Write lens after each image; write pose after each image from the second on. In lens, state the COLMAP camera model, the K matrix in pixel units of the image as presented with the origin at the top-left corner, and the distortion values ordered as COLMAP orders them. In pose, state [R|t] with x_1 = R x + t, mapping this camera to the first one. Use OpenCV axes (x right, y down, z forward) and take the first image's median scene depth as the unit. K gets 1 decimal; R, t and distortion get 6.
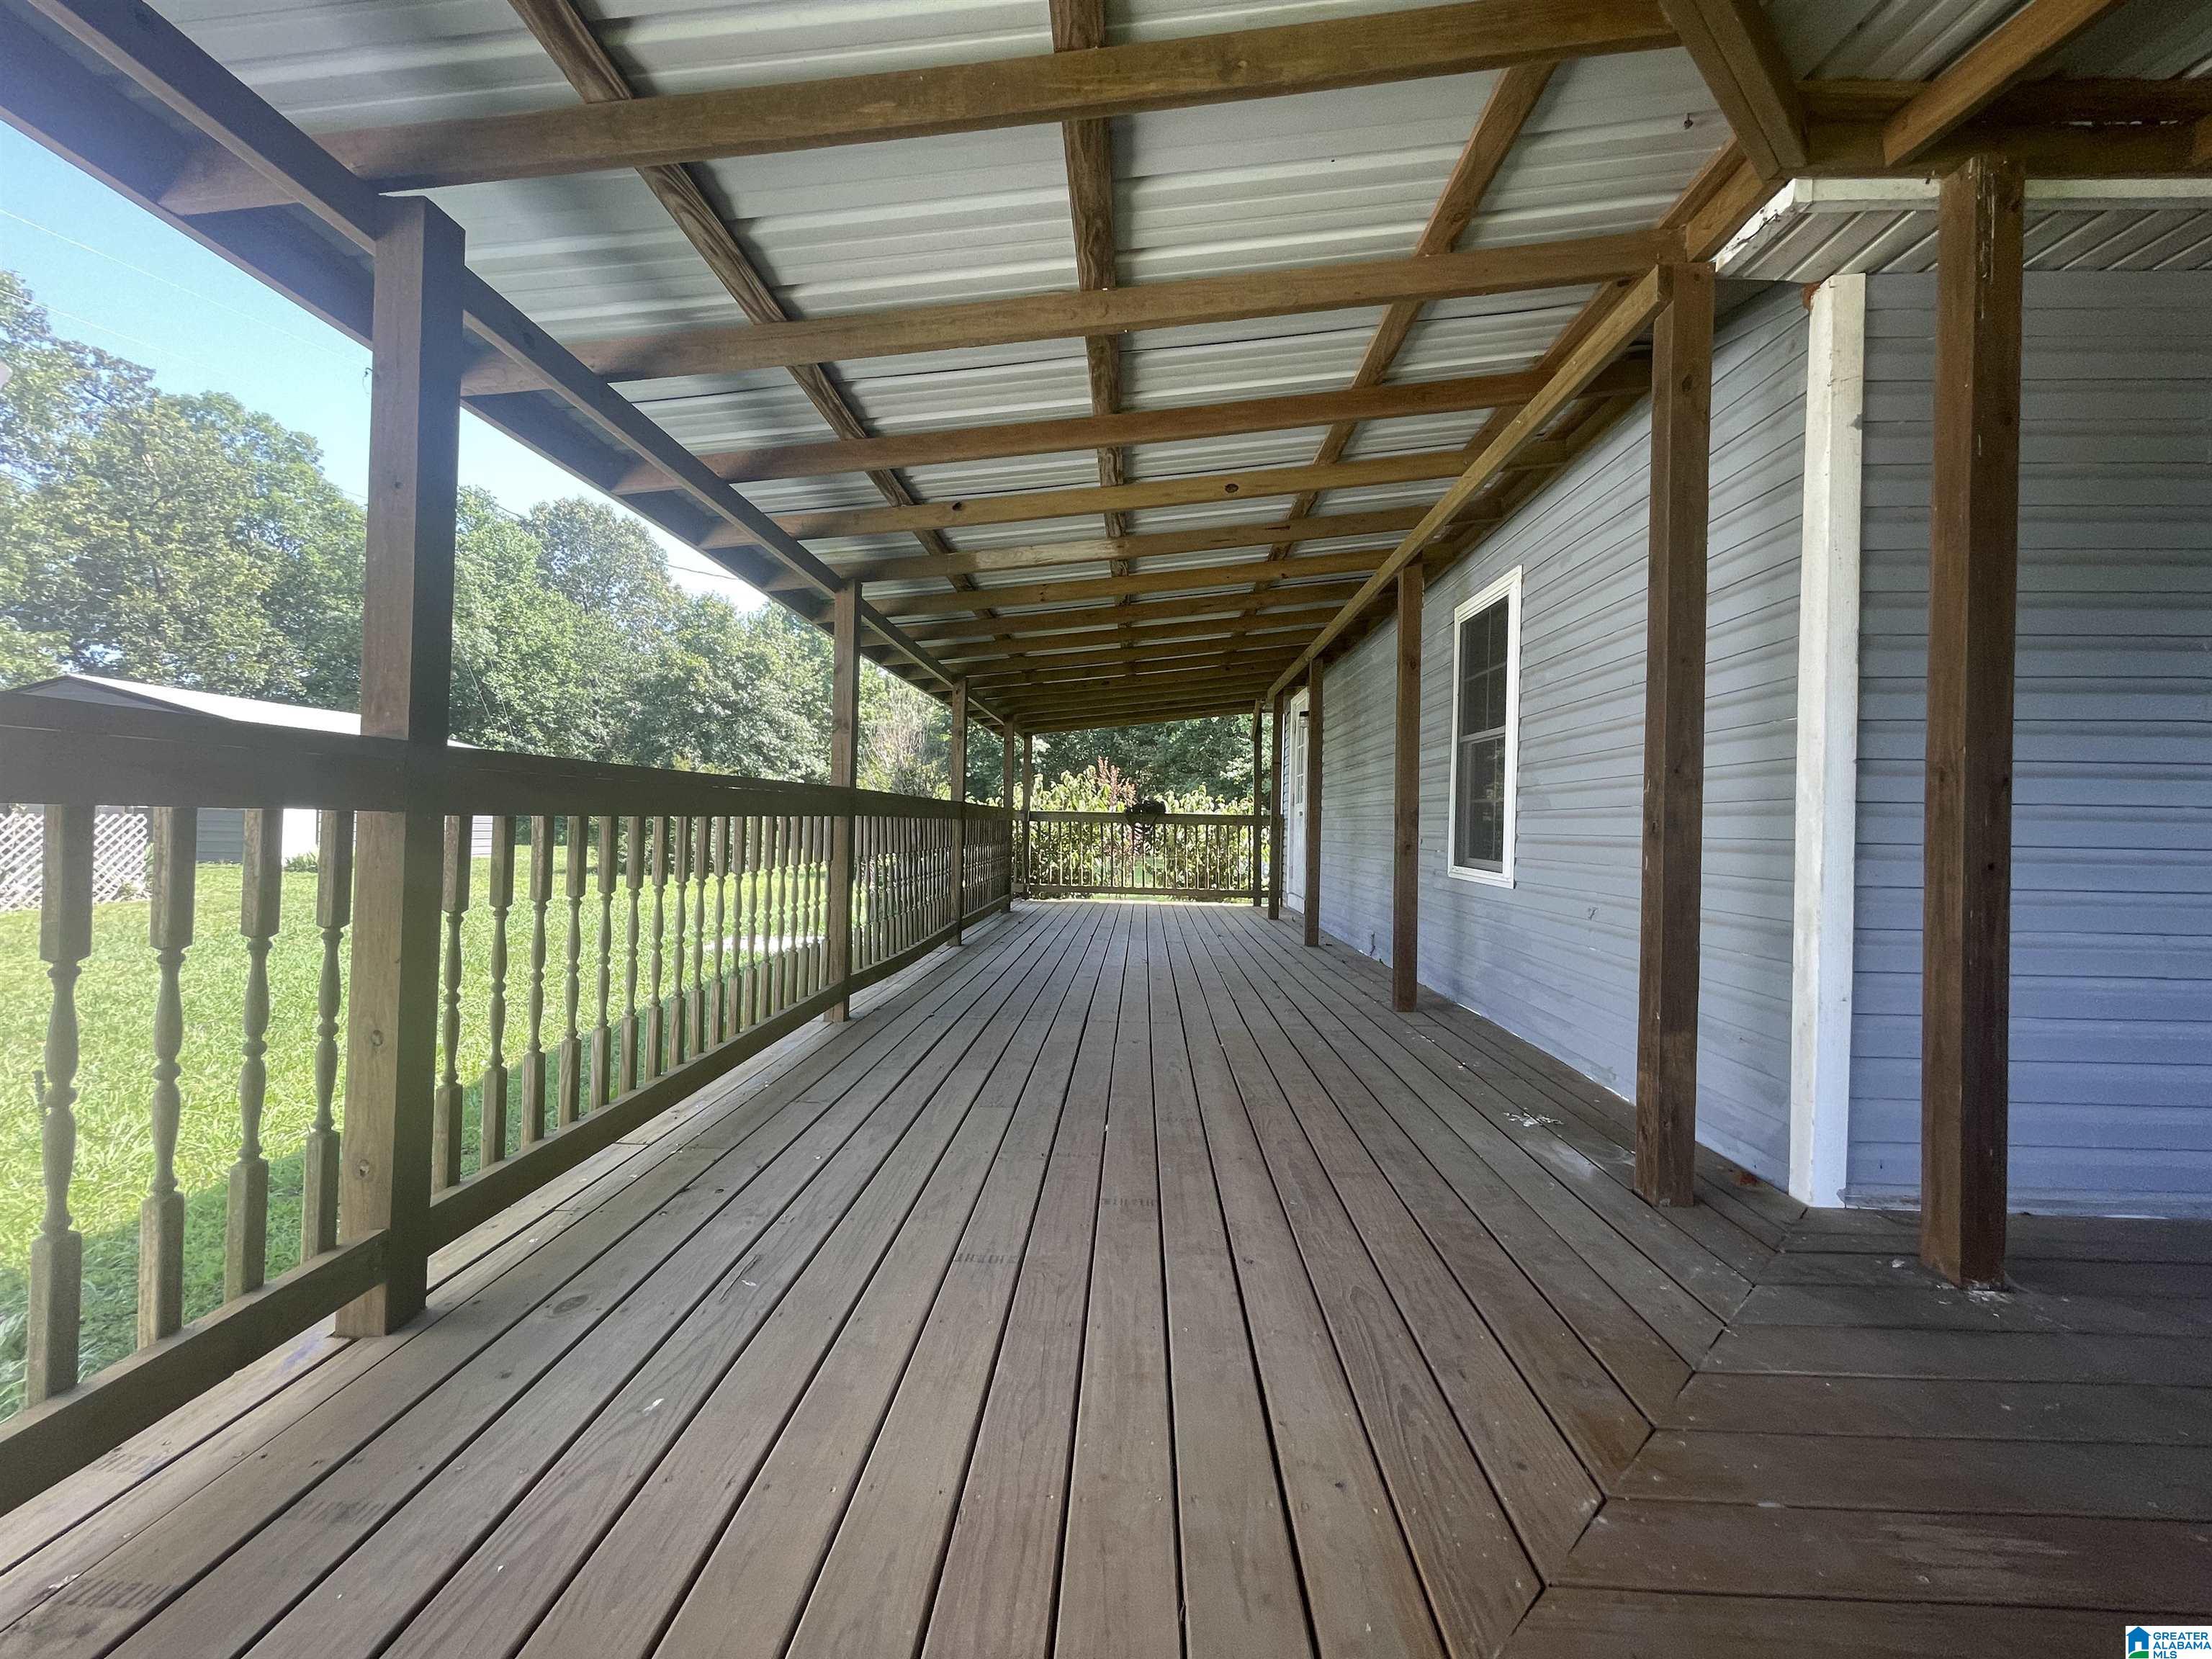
lens RADIAL K [[898.0, 0, 1099.9], [0, 898.0, 823.2], [0, 0, 1]] dist [-0.005424, 0.002035]
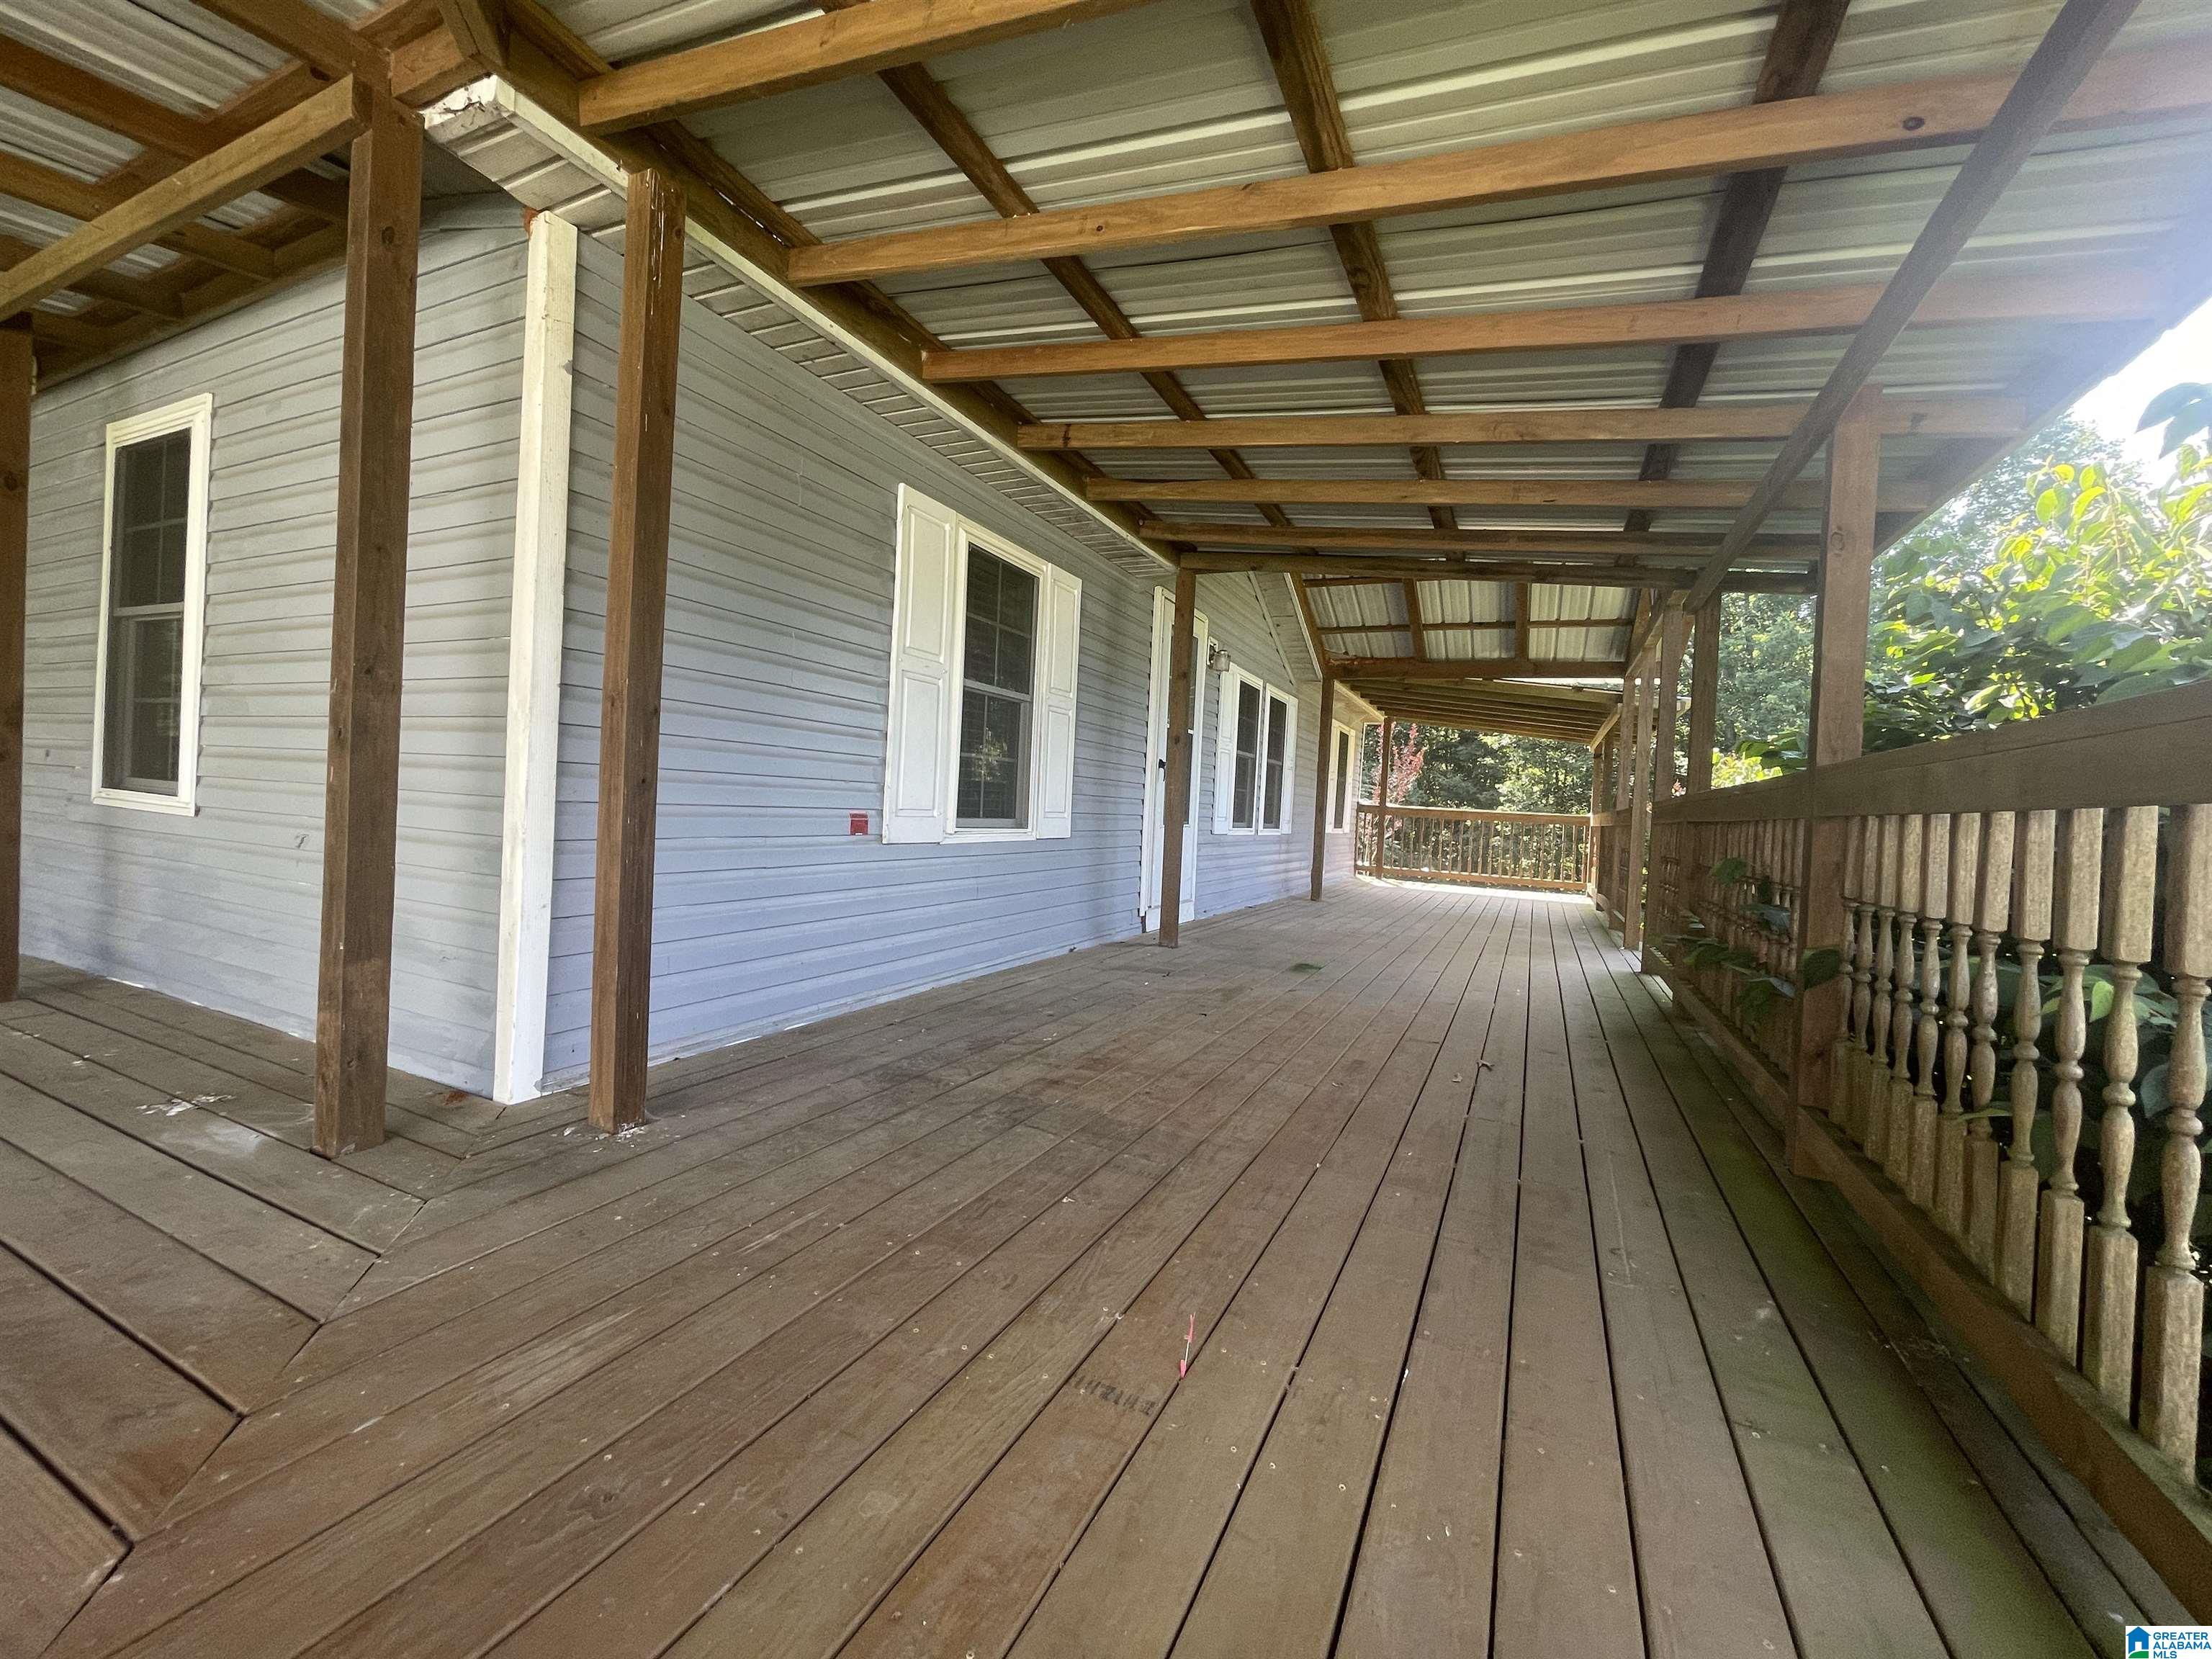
lens RADIAL K [[898.0, 0, 1110.5], [0, 898.0, 825.9], [0, 0, 1]] dist [-0.005424, 0.002035]
pose [[0.386246, -0.019743, 0.922185, 0.095983], [-0.046247, 0.998099, 0.040738, 0.023416], [-0.921236, -0.058383, 0.384599, -0.035538]]
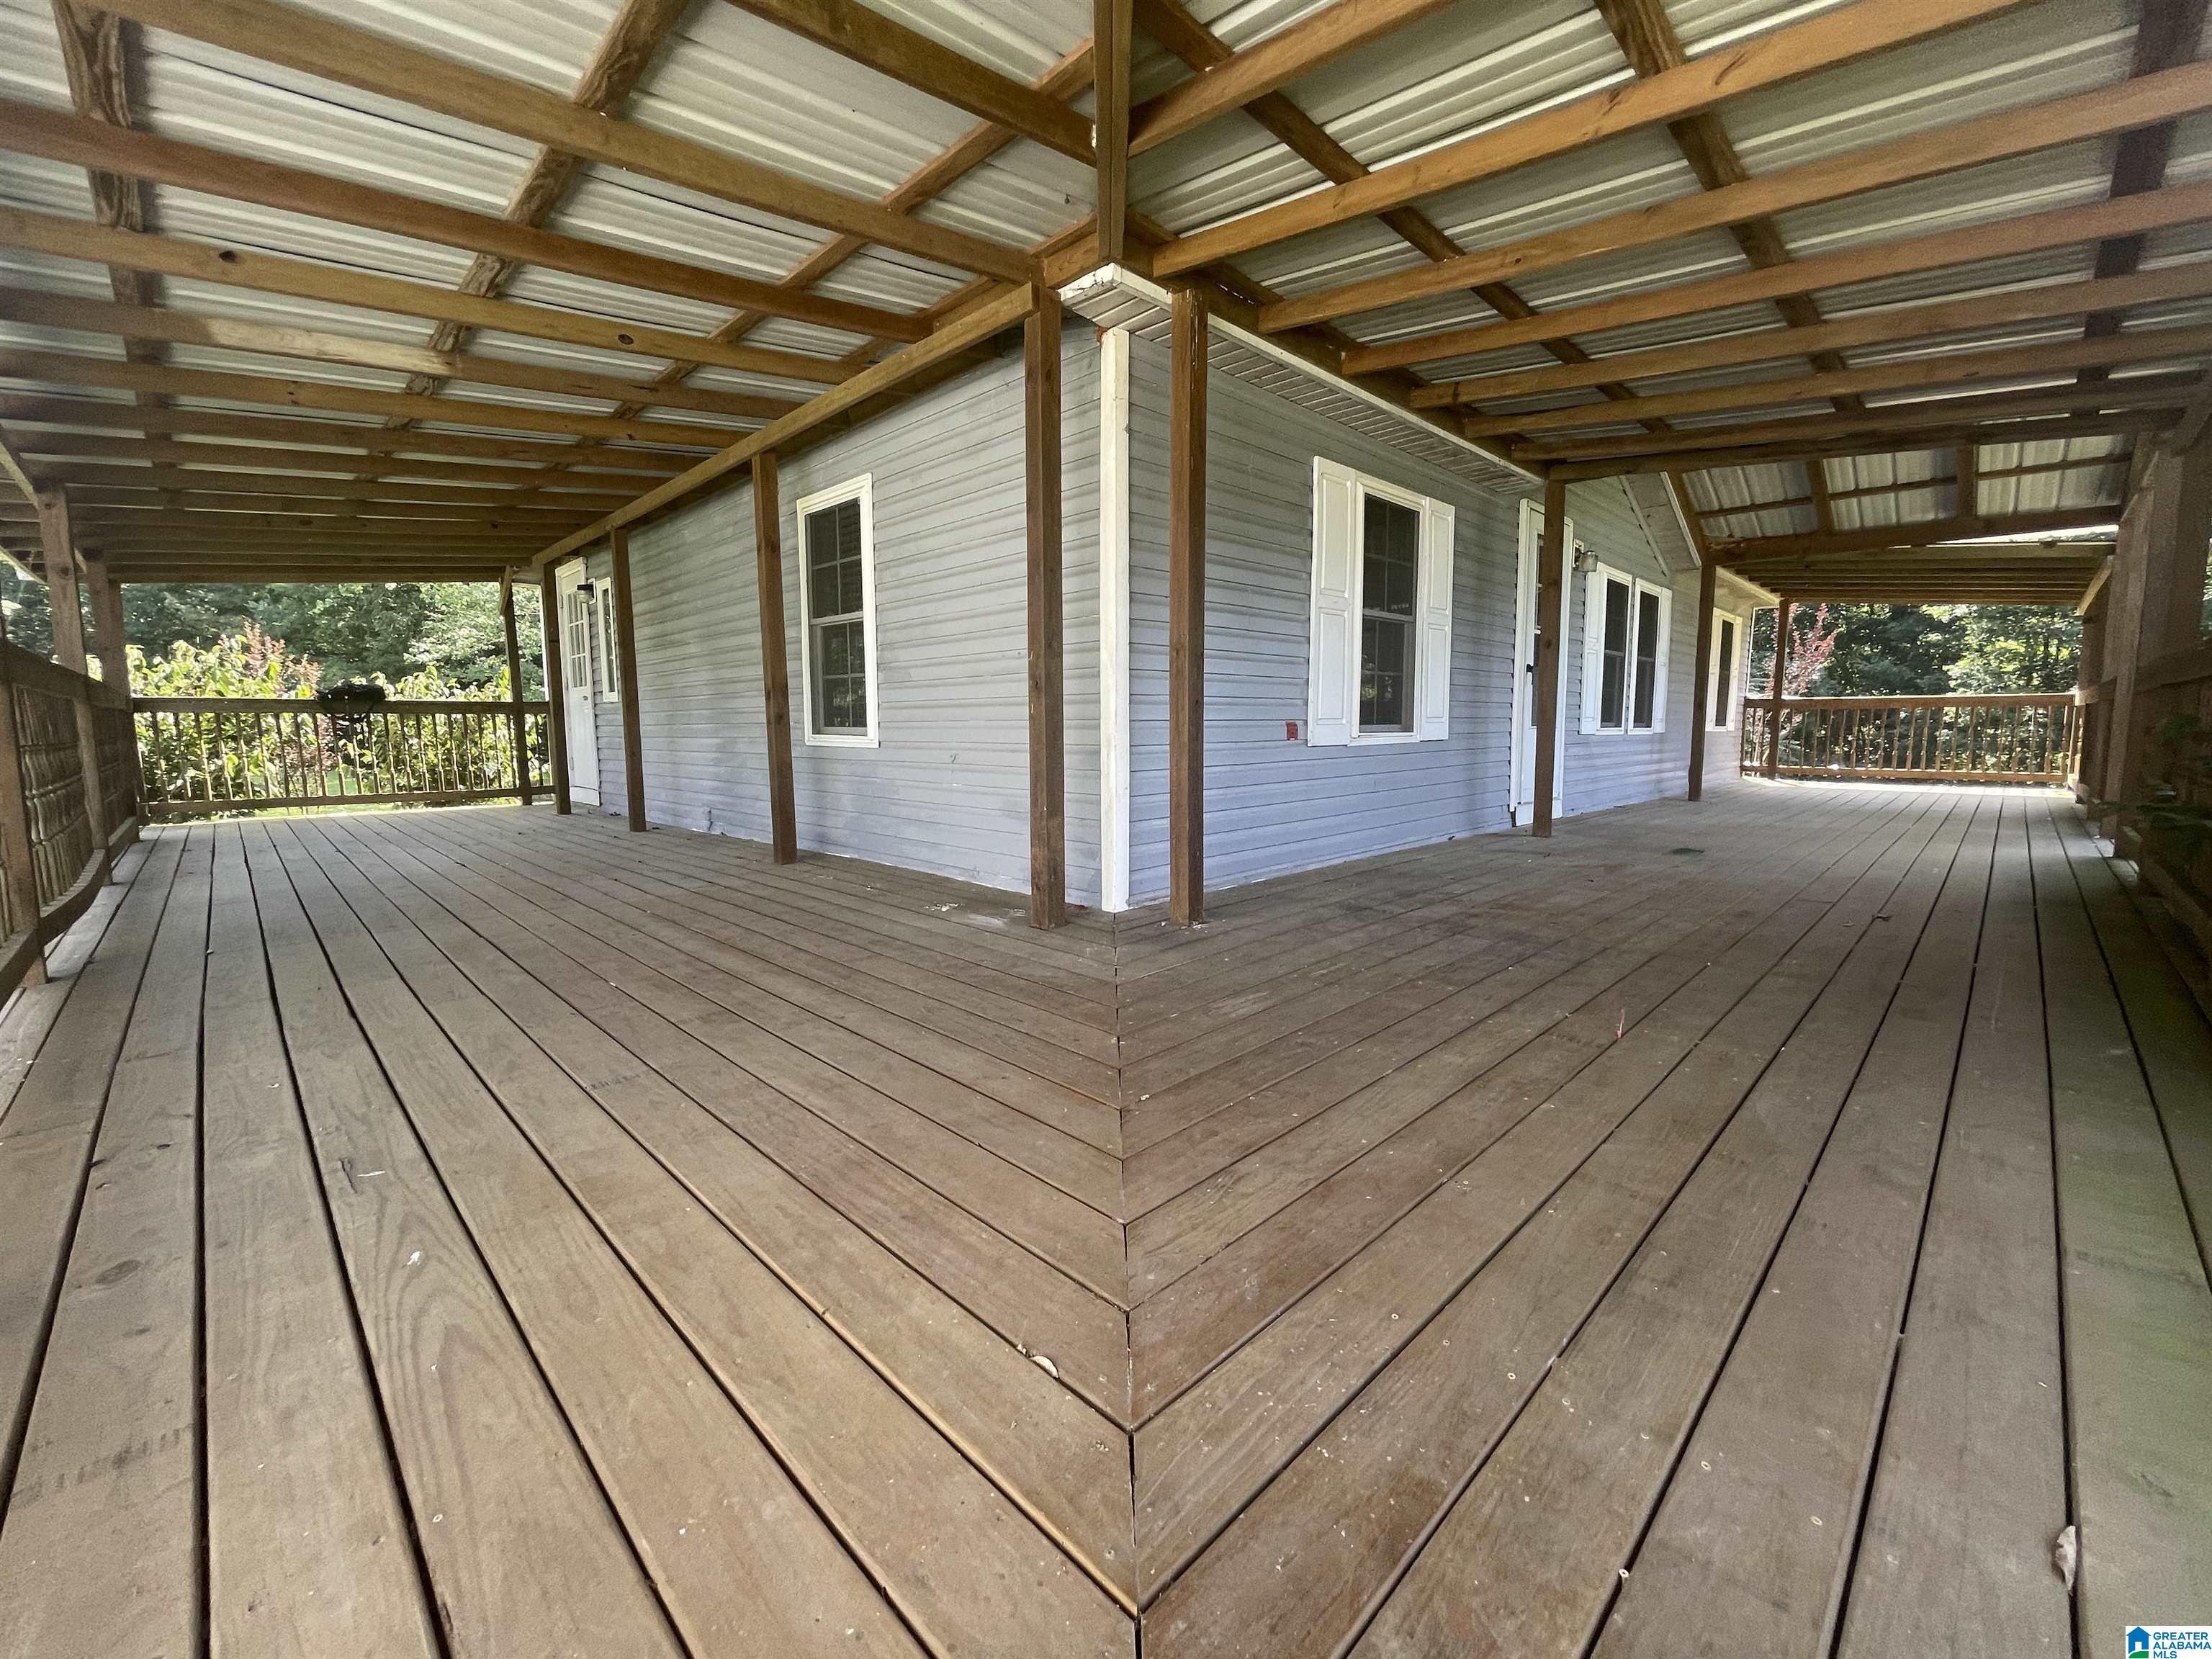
lens RADIAL K [[898.0, 0, 1103.8], [0, 898.0, 823.4], [0, 0, 1]] dist [-0.005424, 0.002035]
pose [[0.677957, -0.103341, 0.727802, -0.399273], [0.017434, 0.992051, 0.124622, 0.049235], [-0.734895, -0.071800, 0.674369, -0.098970]]
